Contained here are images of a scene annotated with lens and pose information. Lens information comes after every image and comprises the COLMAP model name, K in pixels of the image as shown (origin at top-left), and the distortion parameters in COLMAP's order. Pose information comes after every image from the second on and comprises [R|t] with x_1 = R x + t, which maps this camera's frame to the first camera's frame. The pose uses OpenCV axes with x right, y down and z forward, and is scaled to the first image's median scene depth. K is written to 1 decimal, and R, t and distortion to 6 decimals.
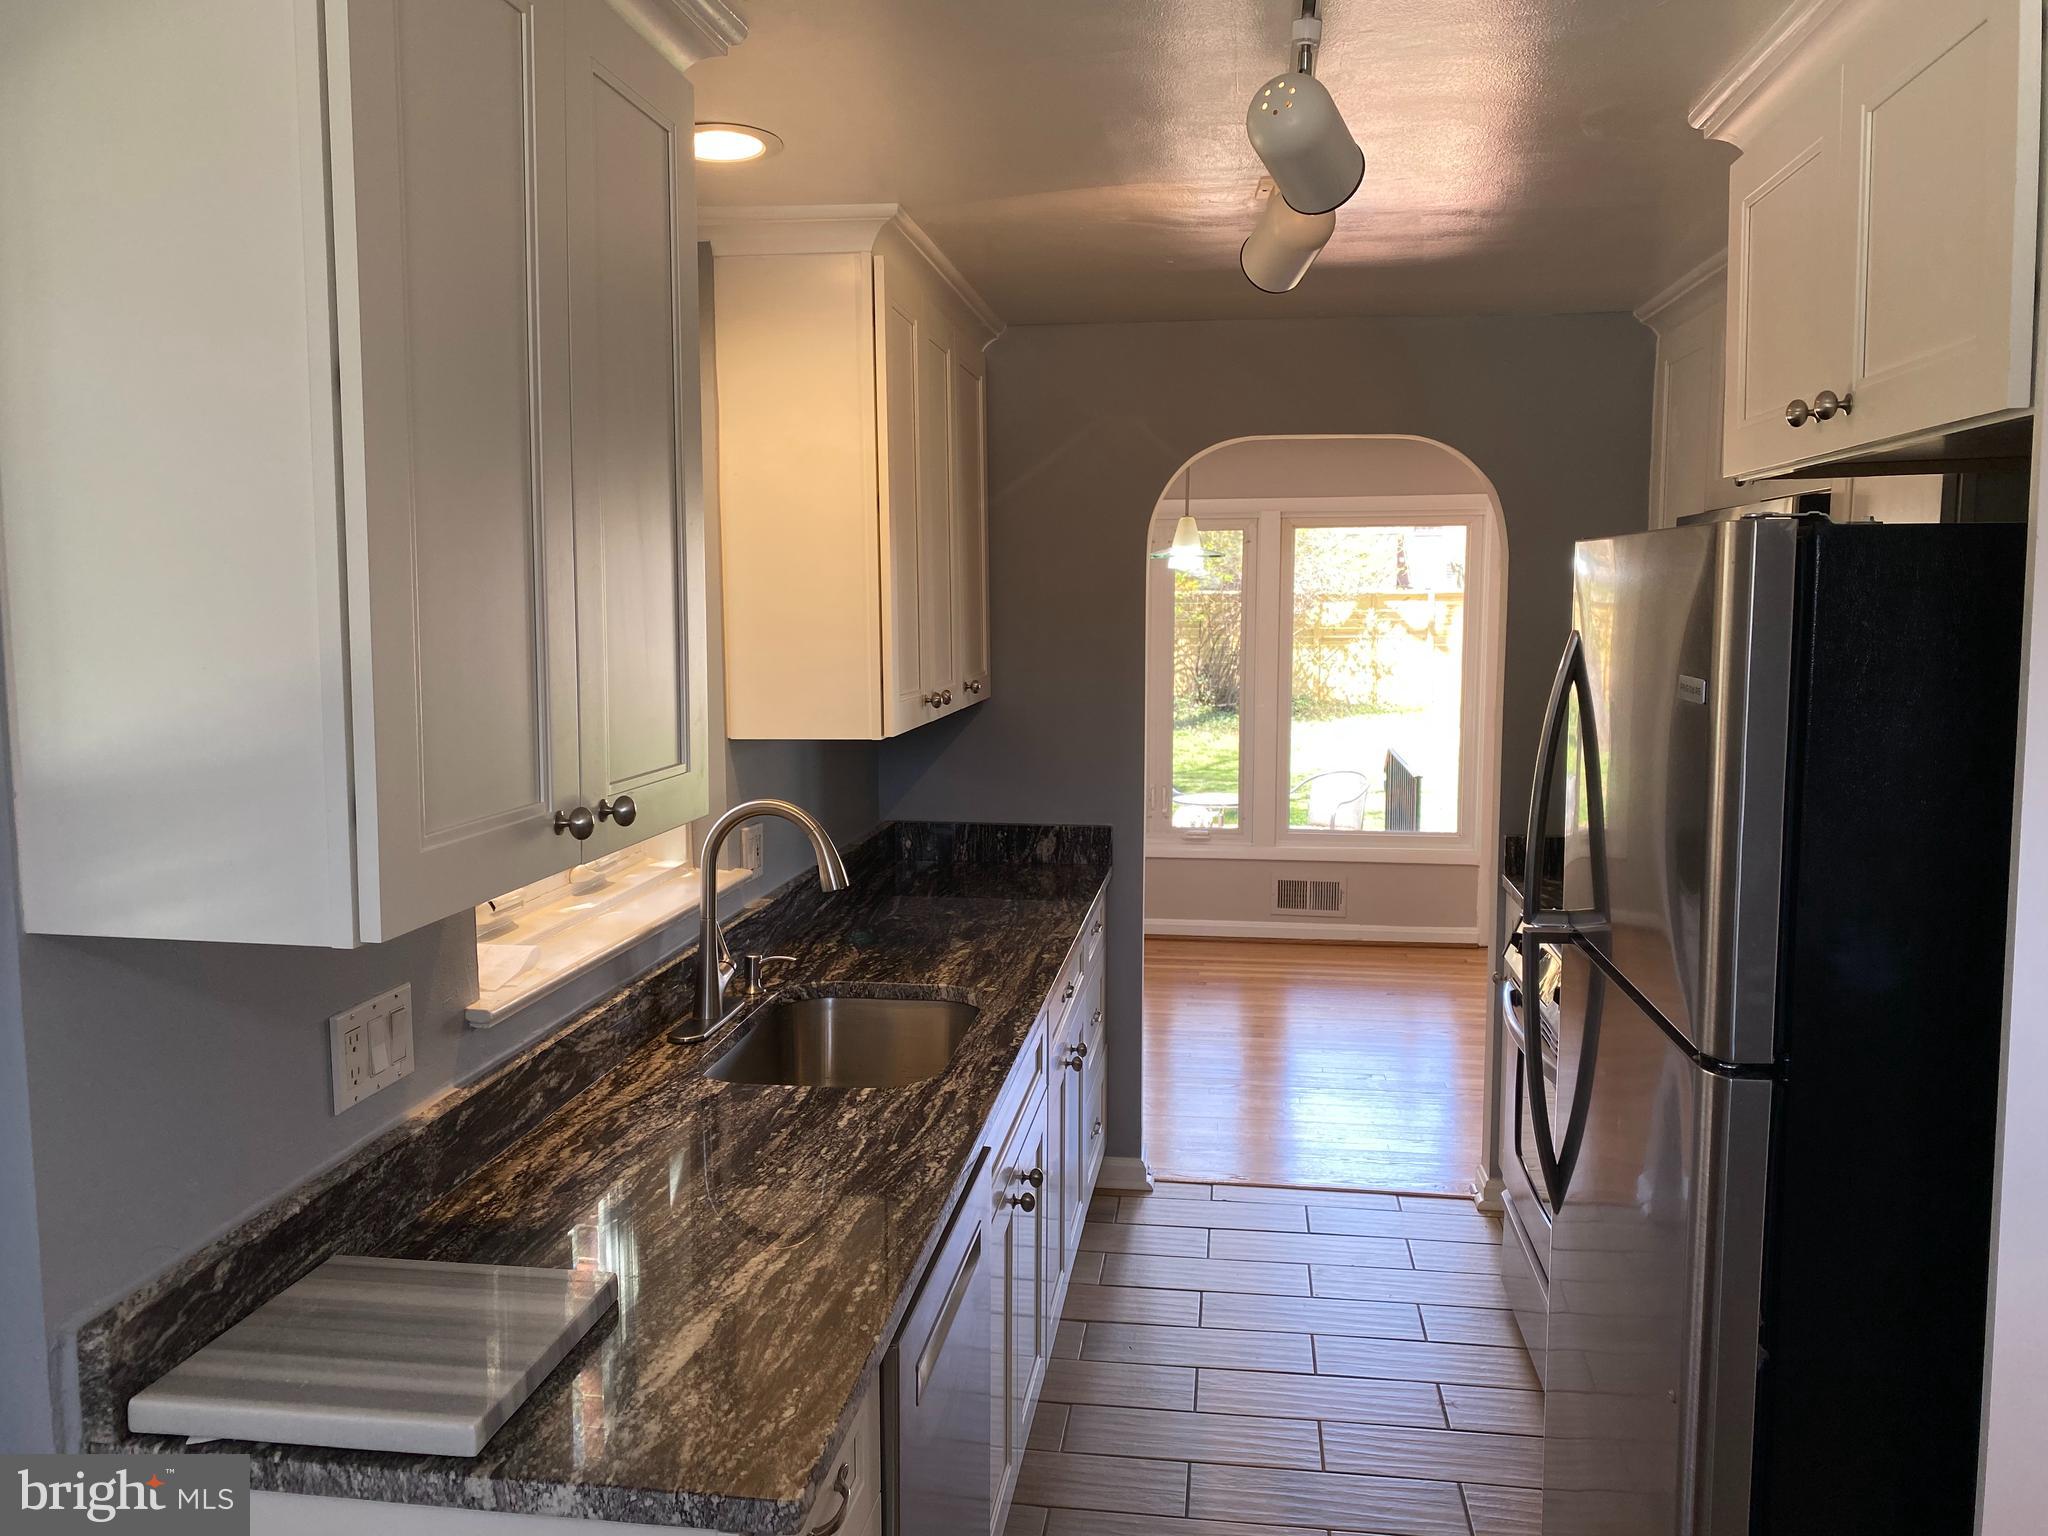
lens RADIAL K [[1608.5, 0, 1024.0], [0, 1608.5, 768.0], [0, 0, 1]] dist [0.039204, -0.044458]
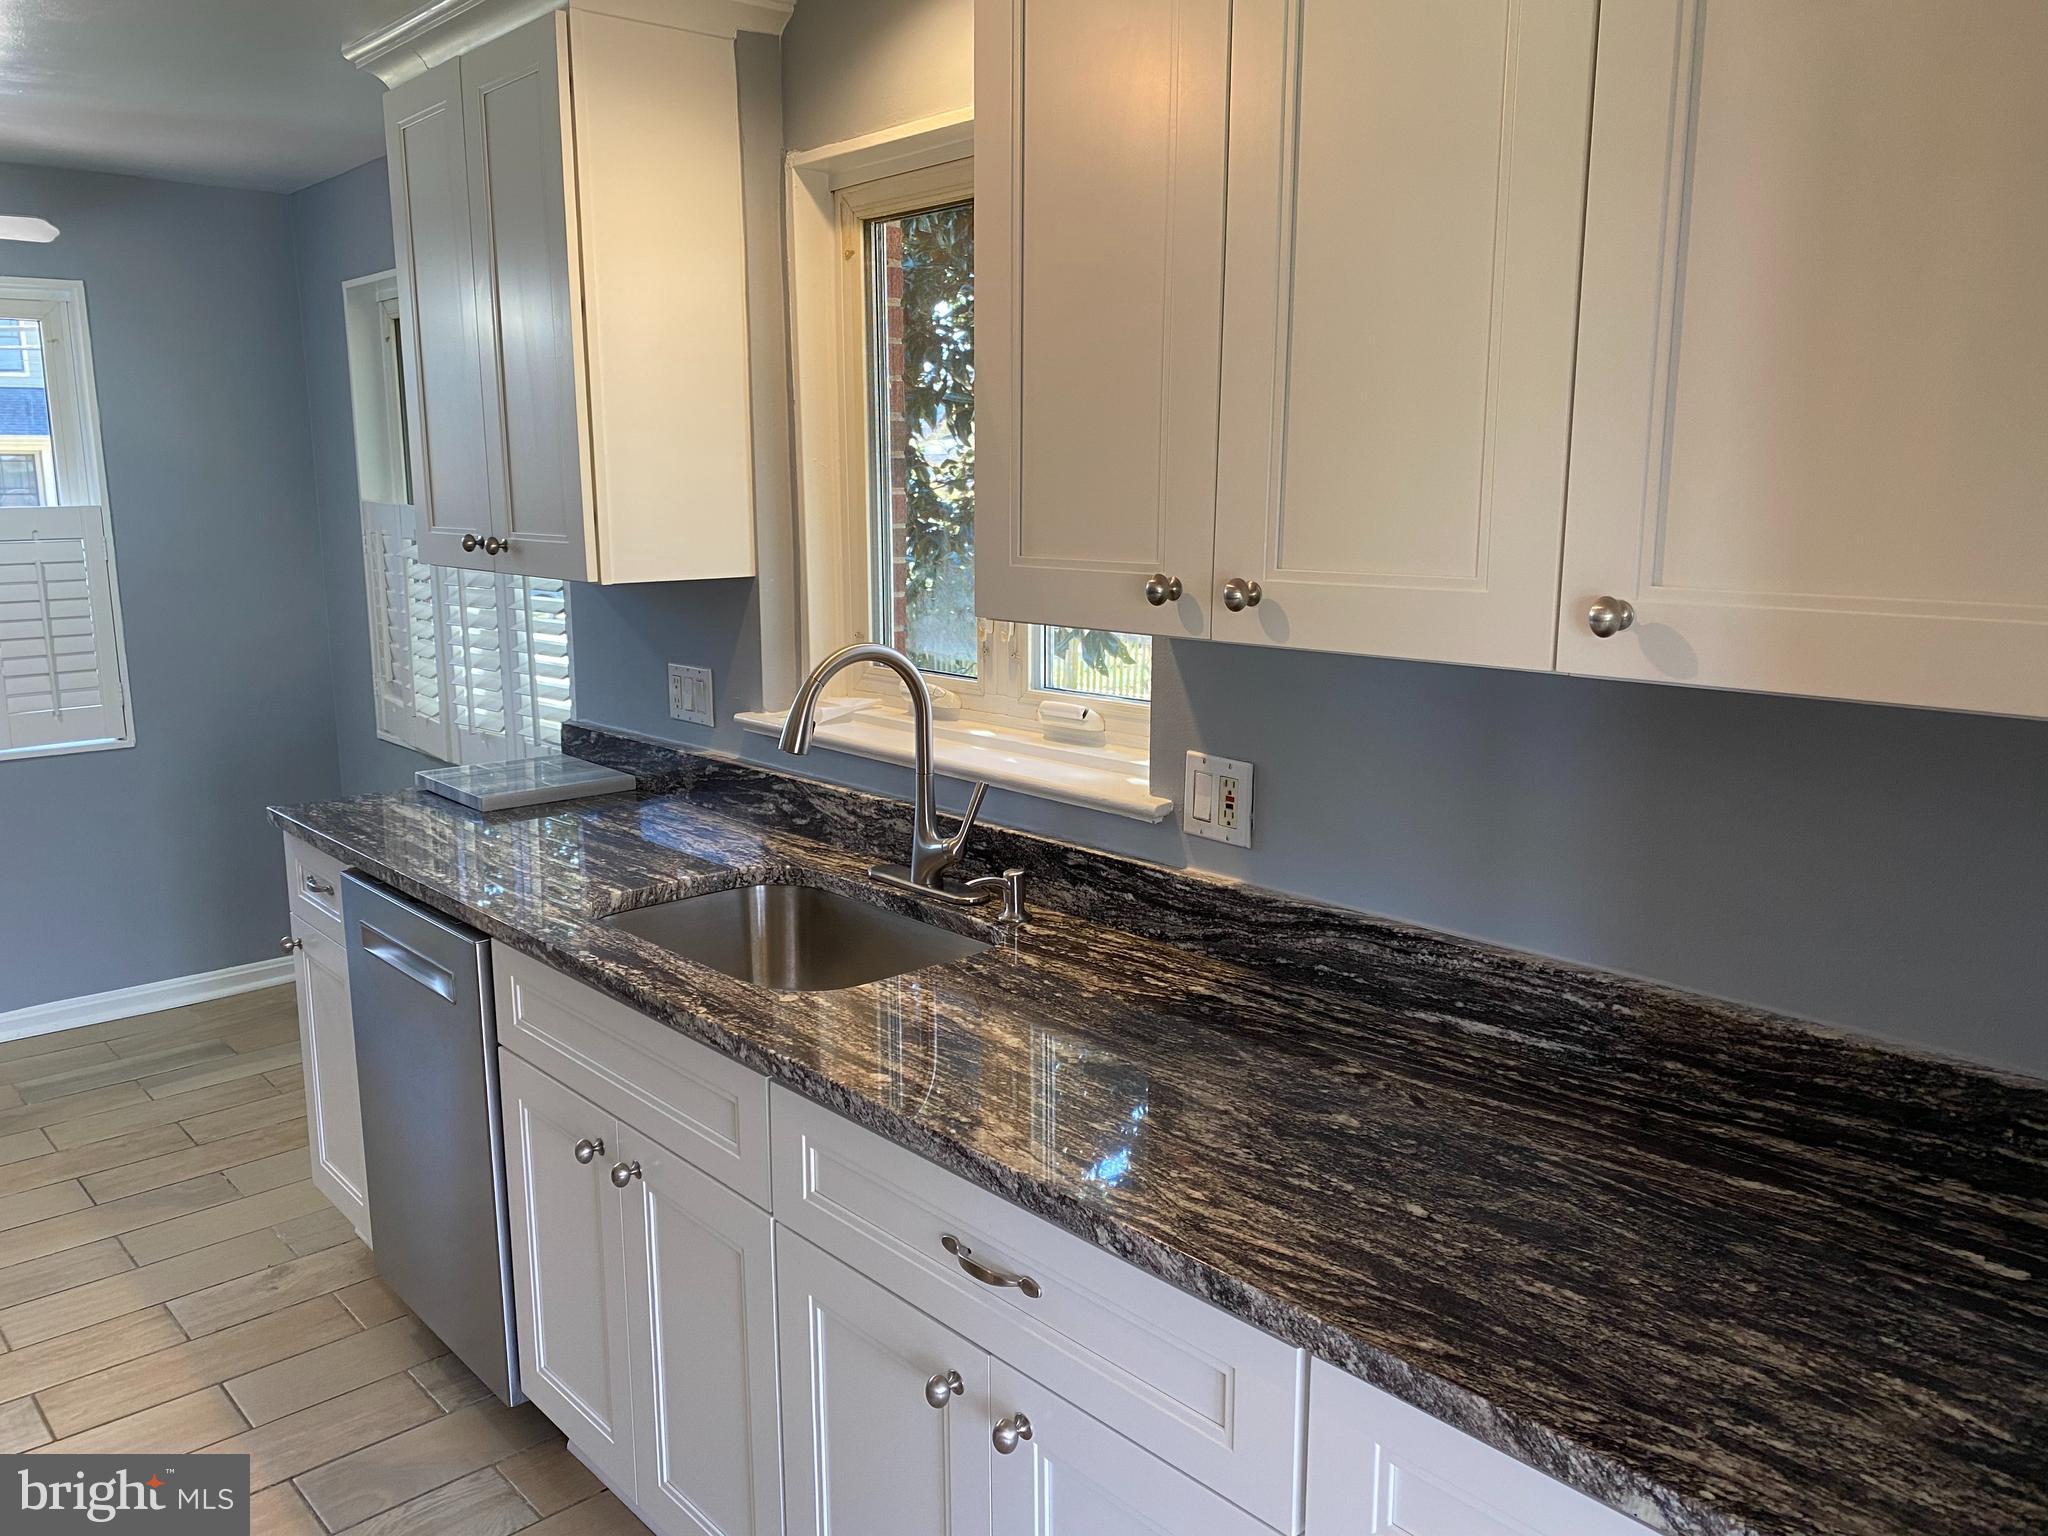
lens RADIAL K [[1608.5, 0, 1024.0], [0, 1608.5, 768.0], [0, 0, 1]] dist [0.039204, -0.044458]
pose [[-0.661071, 0.144940, -0.736192, 0.581161], [-0.069367, 0.965158, 0.252307, -0.189296], [0.747110, 0.217861, -0.627983, 2.208112]]
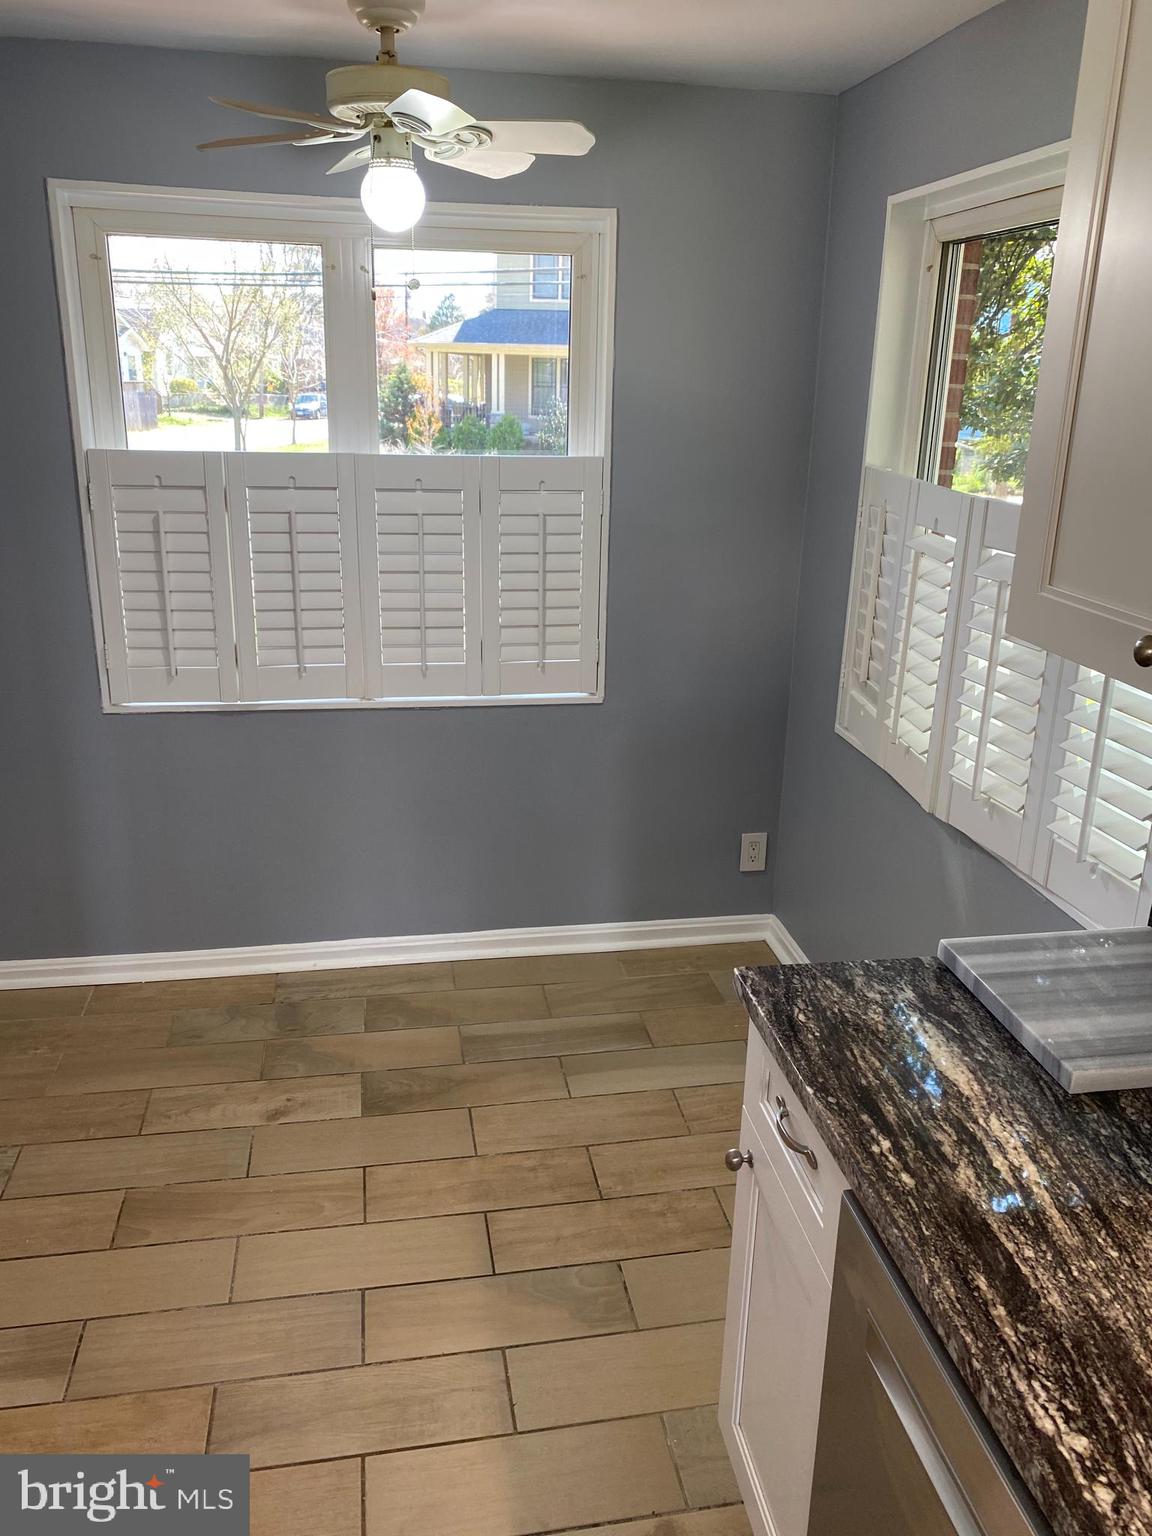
lens RADIAL K [[1206.4, 0, 579.7], [0, 1206.4, 764.8], [0, 0, 1]] dist [0.039204, -0.044458]
pose [[-0.954597, 0.075946, -0.288058, 0.235920], [-0.048970, 0.913799, 0.403204, -0.155903], [0.293849, 0.399004, -0.868590, 1.290350]]
